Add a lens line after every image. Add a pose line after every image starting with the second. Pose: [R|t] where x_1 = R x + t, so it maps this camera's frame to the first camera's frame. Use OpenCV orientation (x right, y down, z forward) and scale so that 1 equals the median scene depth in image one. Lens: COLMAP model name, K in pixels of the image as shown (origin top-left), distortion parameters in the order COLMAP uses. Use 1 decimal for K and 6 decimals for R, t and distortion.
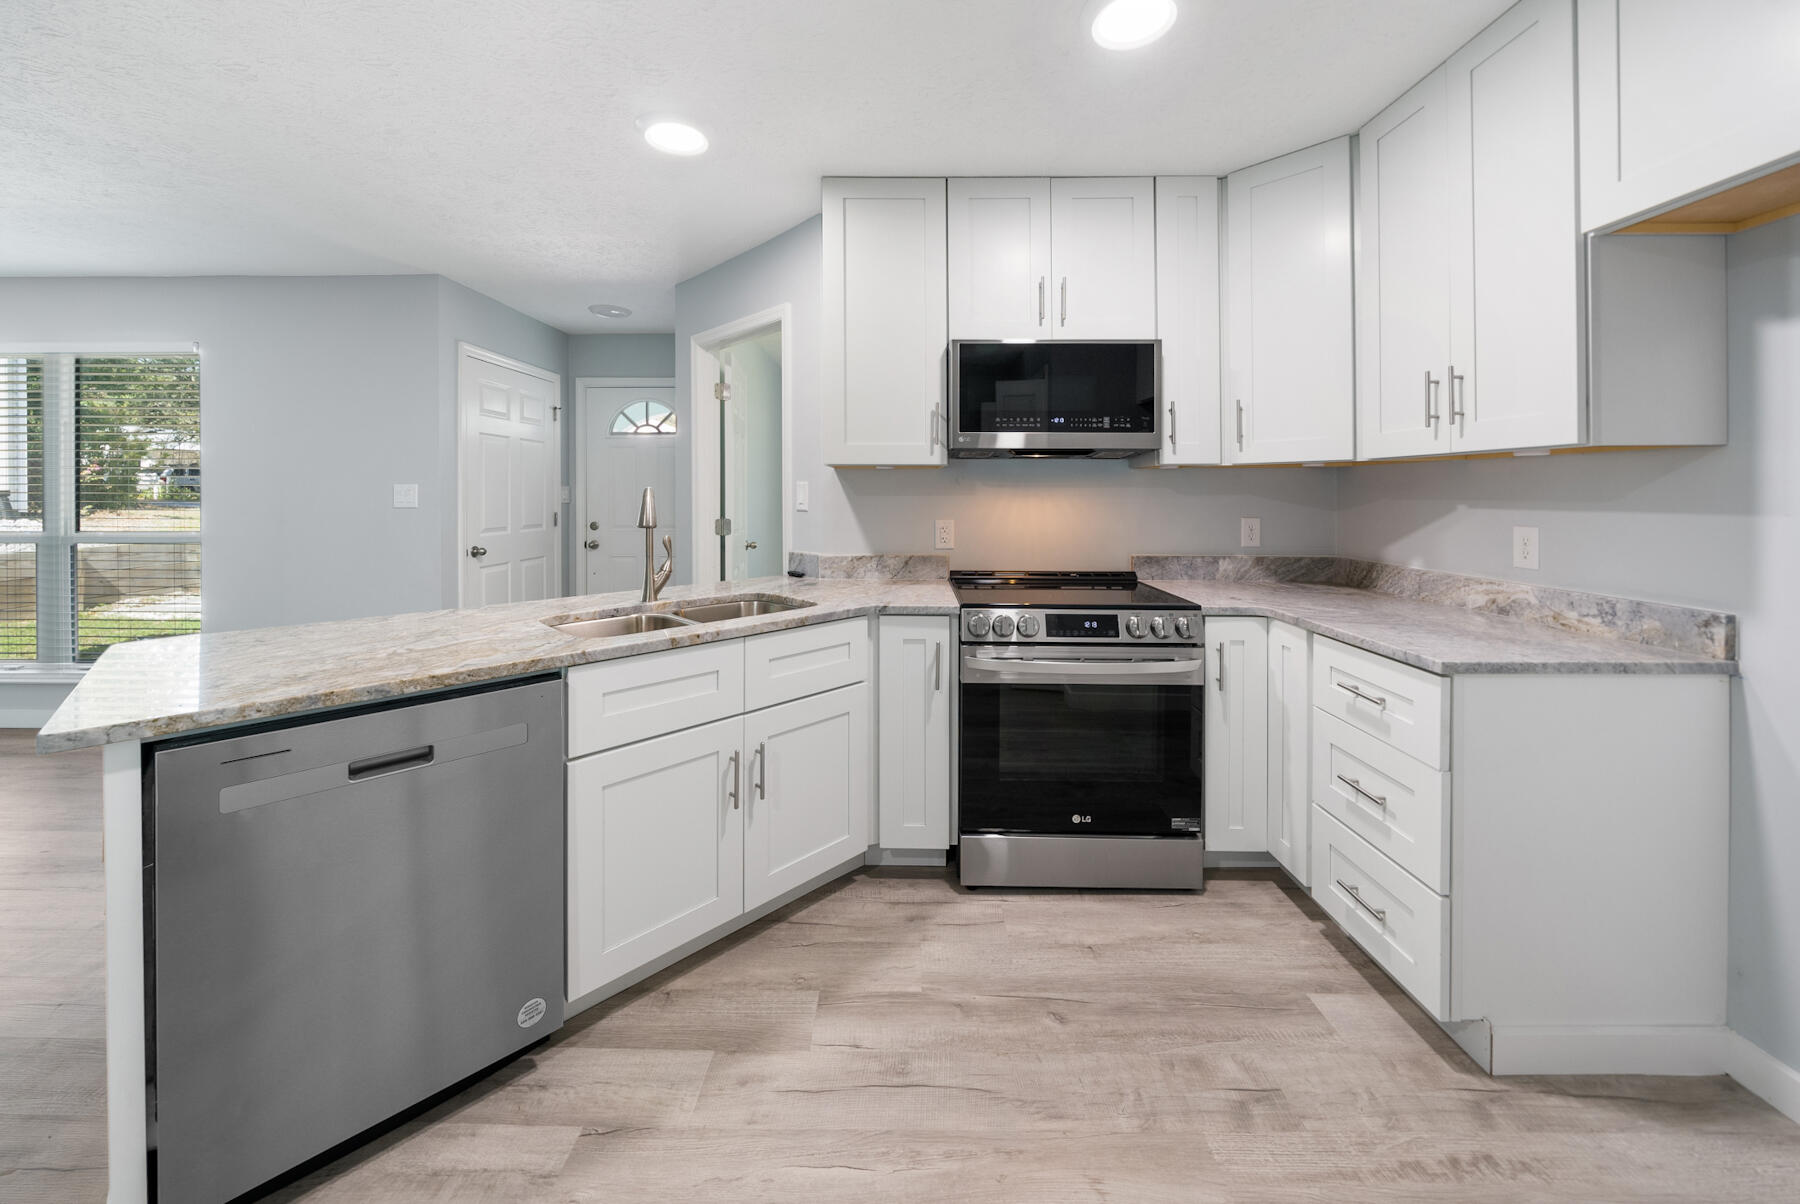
lens RADIAL K [[667.7, 0, 903.3], [0, 667.7, 498.2], [0, 0, 1]] dist [-0.005057, -0.000379]
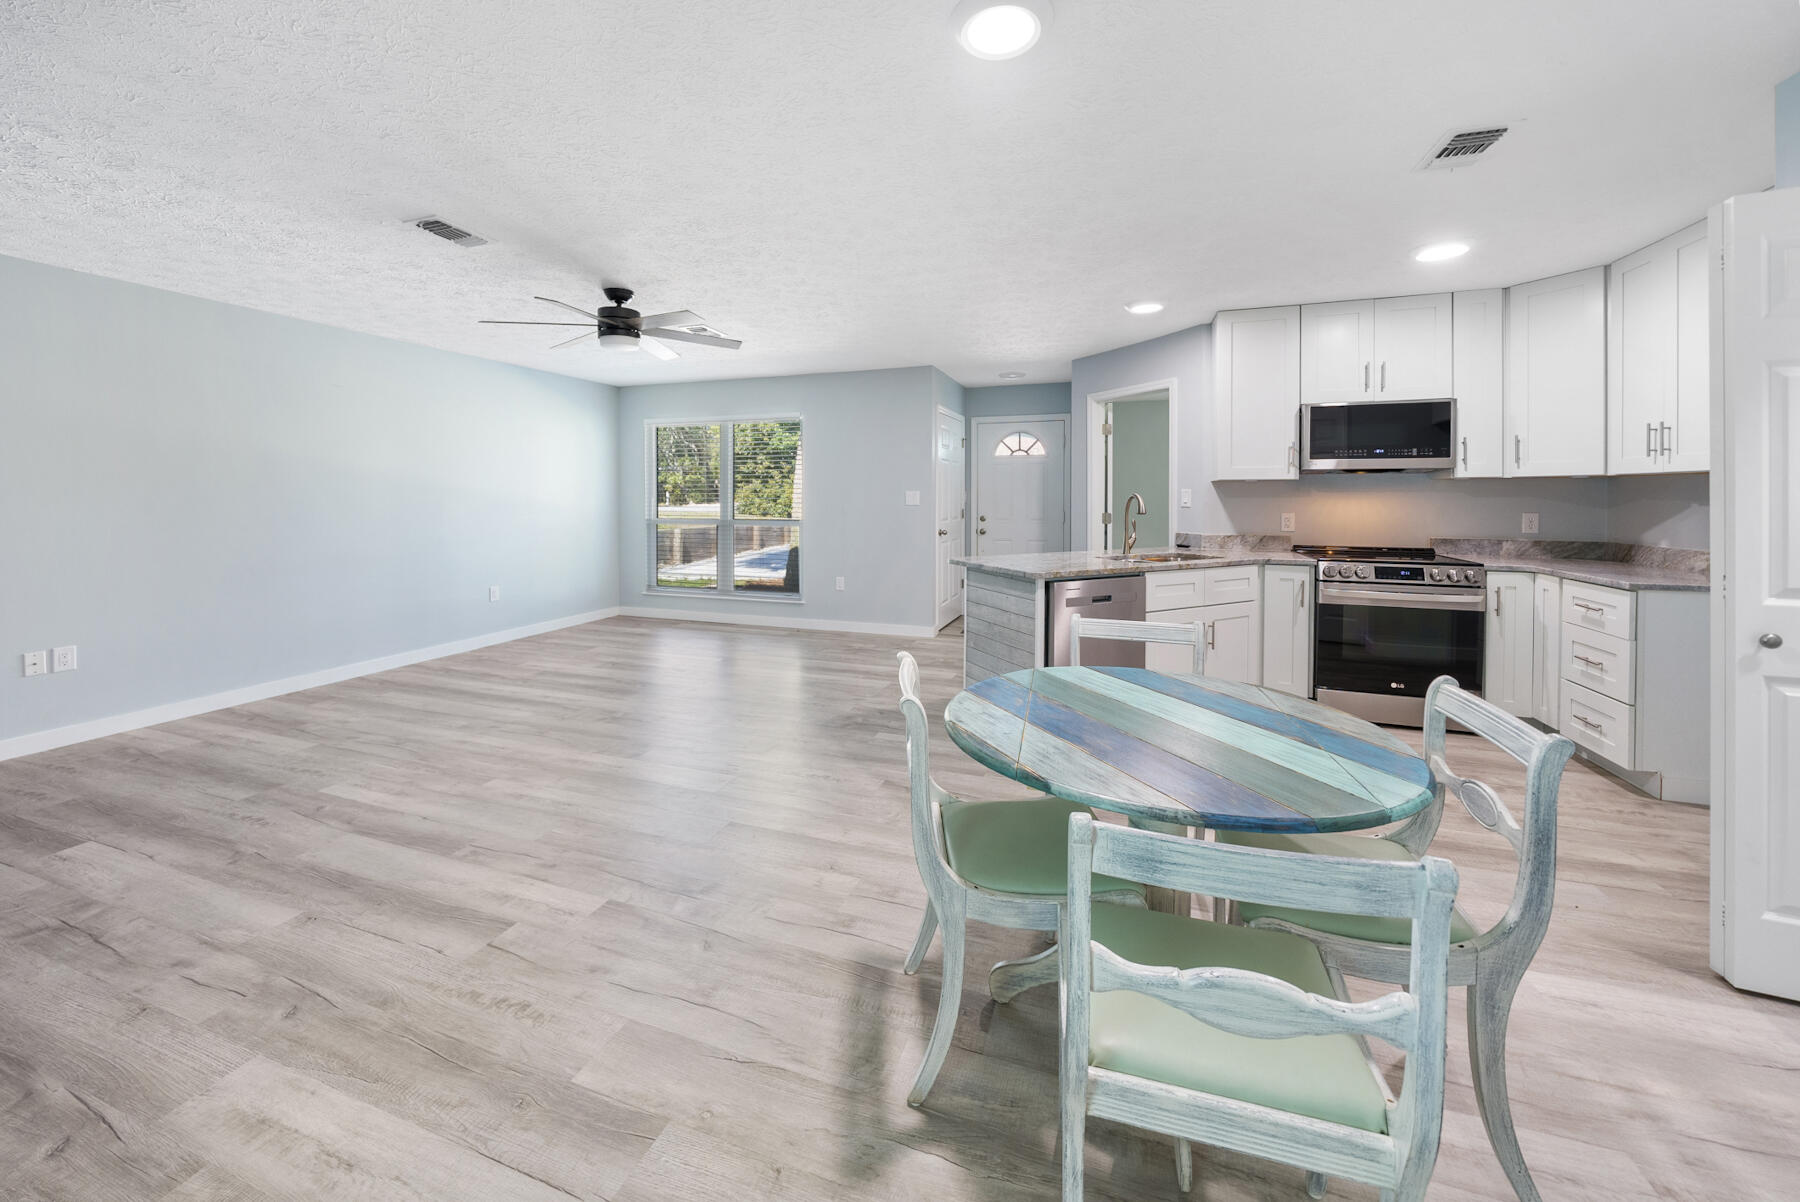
lens RADIAL K [[667.7, 0, 897.8], [0, 667.7, 509.6], [0, 0, 1]] dist [-0.005057, -0.000379]
pose [[0.947553, 0.005794, -0.319545, -0.380507], [-0.001860, 0.999919, 0.012615, 0.007716], [0.319592, -0.011359, 0.947487, -0.964332]]
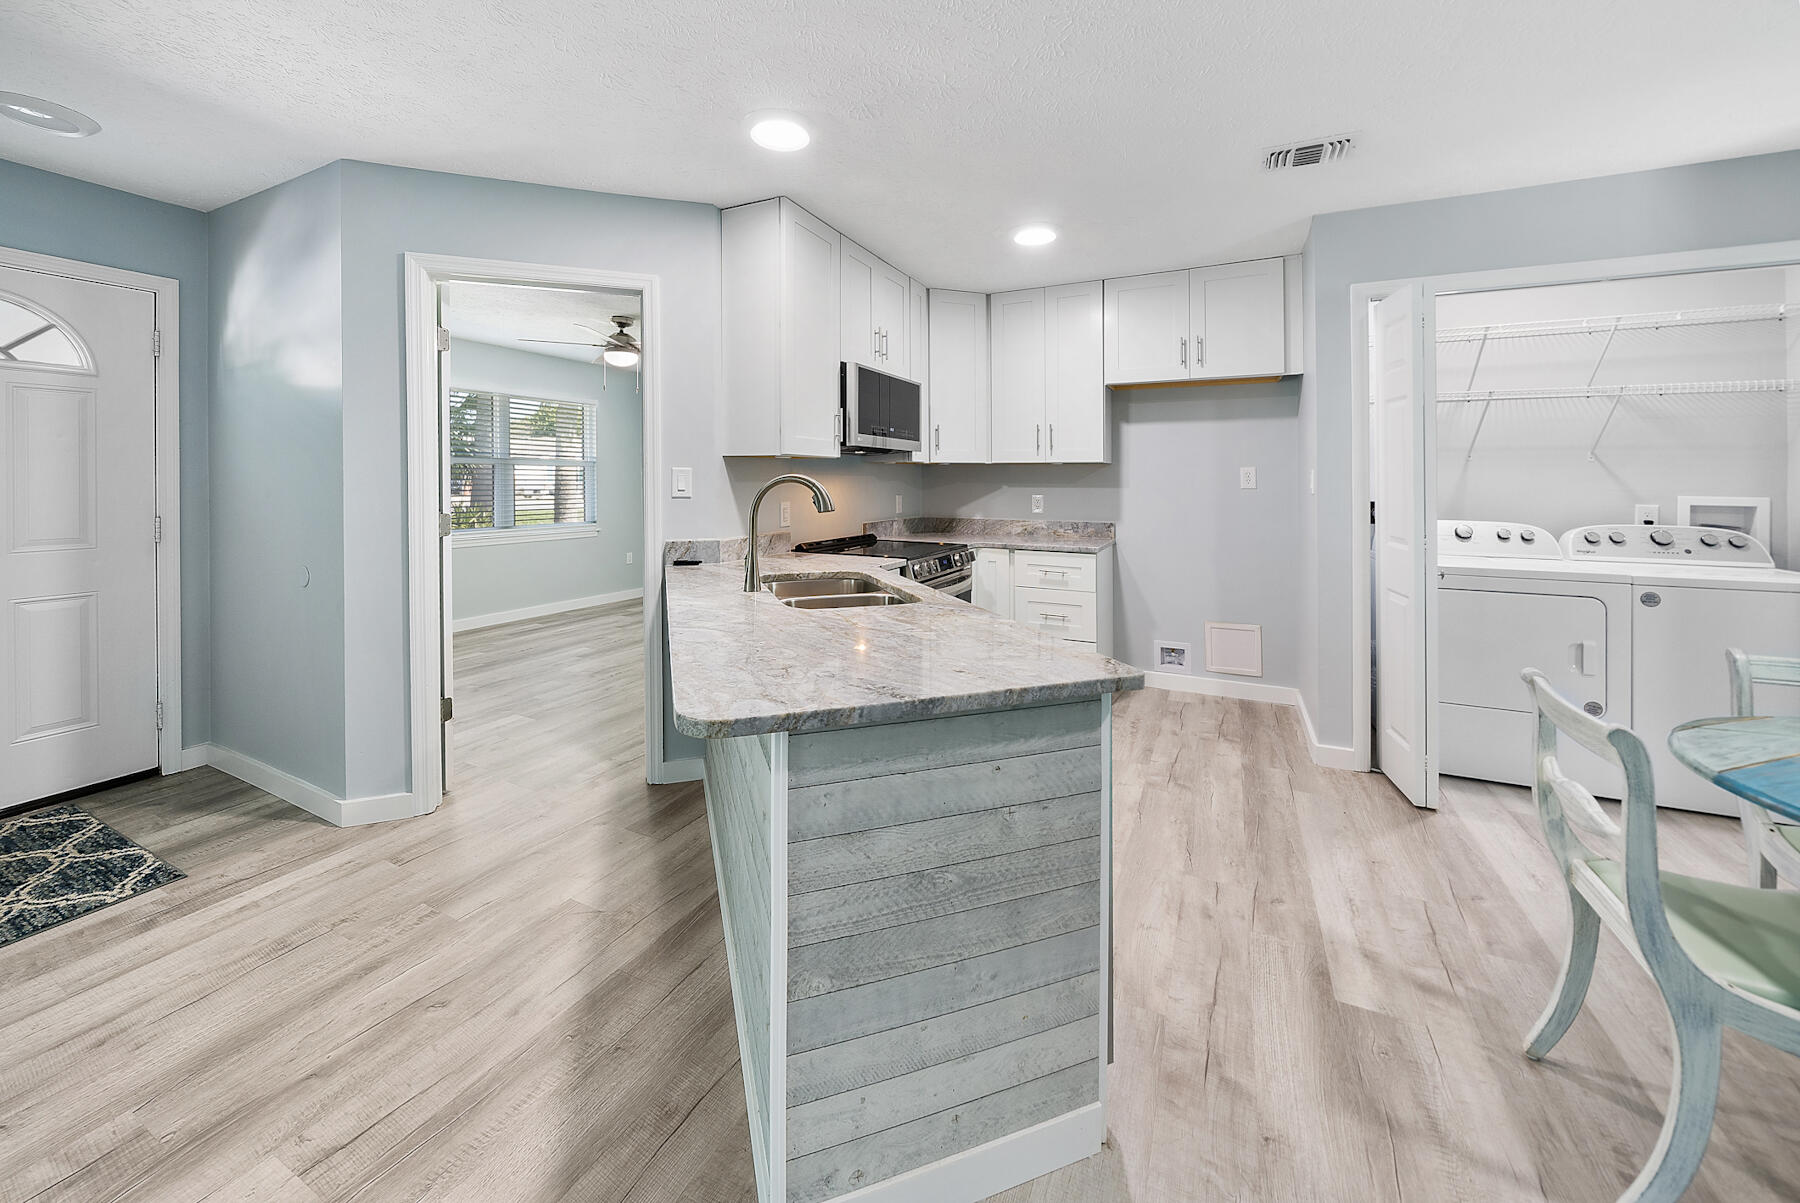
lens RADIAL K [[667.7, 0, 893.9], [0, 667.7, 481.4], [0, 0, 1]] dist [-0.005057, -0.000379]
pose [[0.434370, -0.001631, 0.900733, -1.143733], [0.003613, 0.999993, 0.000068, -0.004987], [-0.900727, 0.003225, 0.434374, 0.384944]]
